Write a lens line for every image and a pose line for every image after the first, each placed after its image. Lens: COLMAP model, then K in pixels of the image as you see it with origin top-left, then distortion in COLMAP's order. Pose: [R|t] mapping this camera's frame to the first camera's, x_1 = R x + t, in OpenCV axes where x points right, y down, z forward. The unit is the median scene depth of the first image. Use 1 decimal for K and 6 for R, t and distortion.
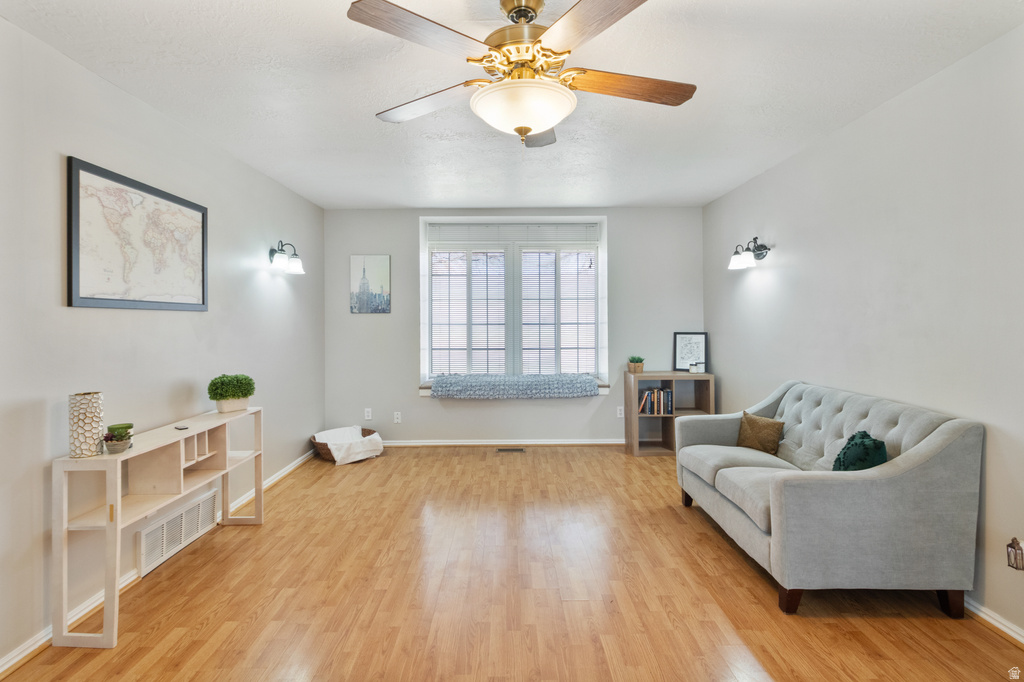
lens RADIAL K [[481.9, 0, 513.0], [0, 481.9, 321.3], [0, 0, 1]] dist [0.000009, 0.001104]
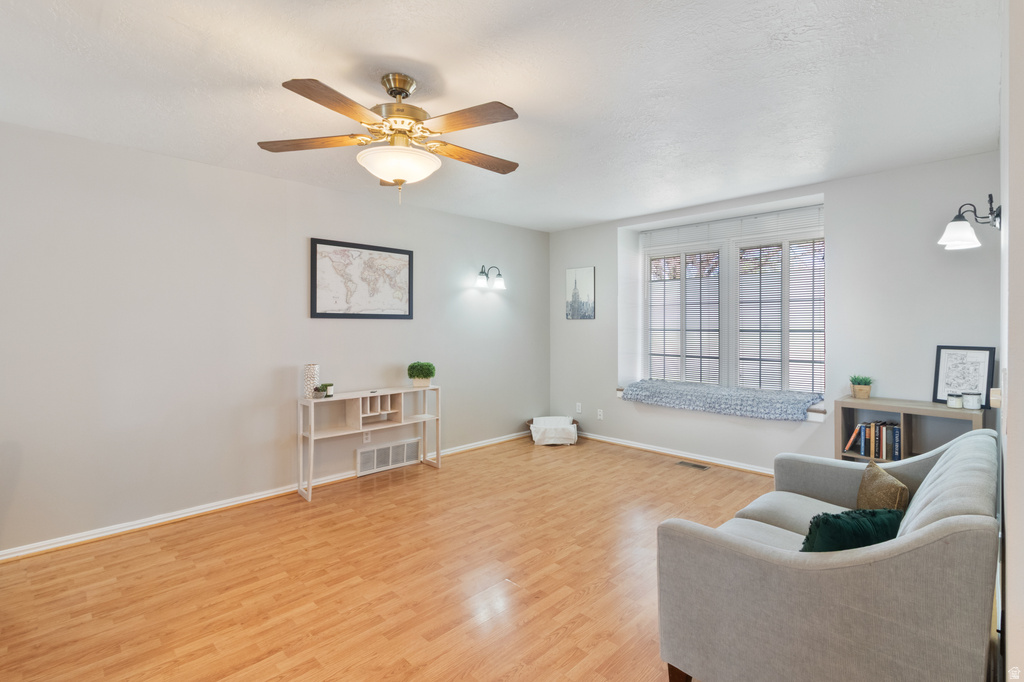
lens RADIAL K [[481.9, 0, 521.8], [0, 481.9, 326.8], [0, 0, 1]] dist [0.000009, 0.001104]
pose [[0.703071, 0.007872, -0.711076, 0.528103], [-0.005031, 0.999969, 0.006096, -0.006075], [0.711101, -0.000709, 0.703089, 0.138426]]
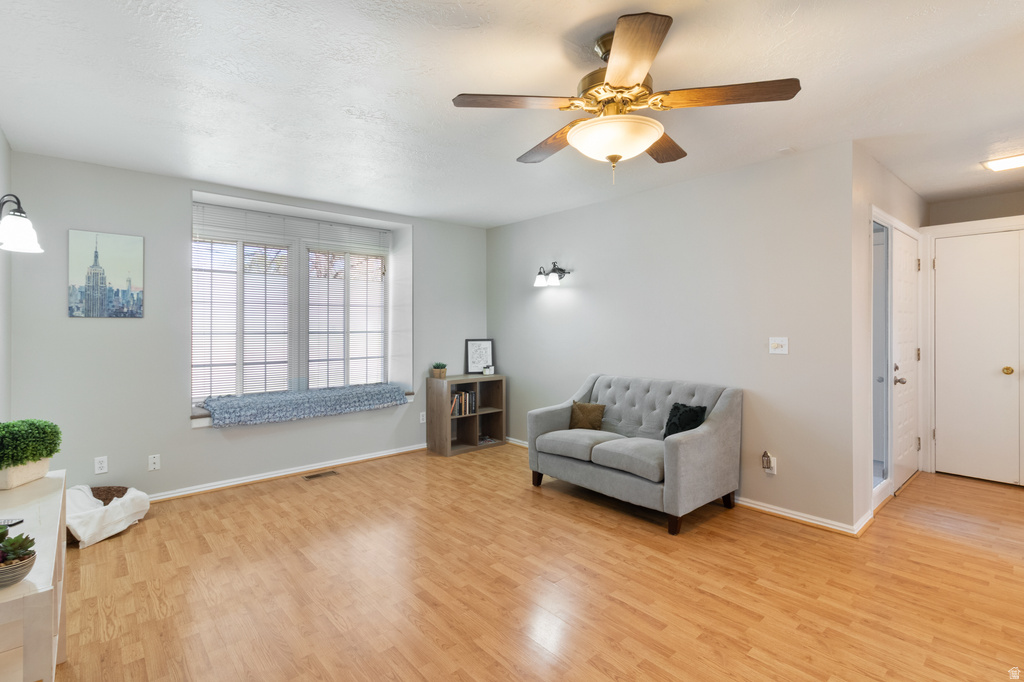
lens RADIAL K [[481.9, 0, 509.7], [0, 481.9, 326.6], [0, 0, 1]] dist [0.000009, 0.001104]
pose [[0.757199, 0.003111, 0.653177, -0.398335], [0.001734, 0.999976, -0.006774, 0.002555], [-0.653182, 0.006262, 0.757175, 0.134393]]
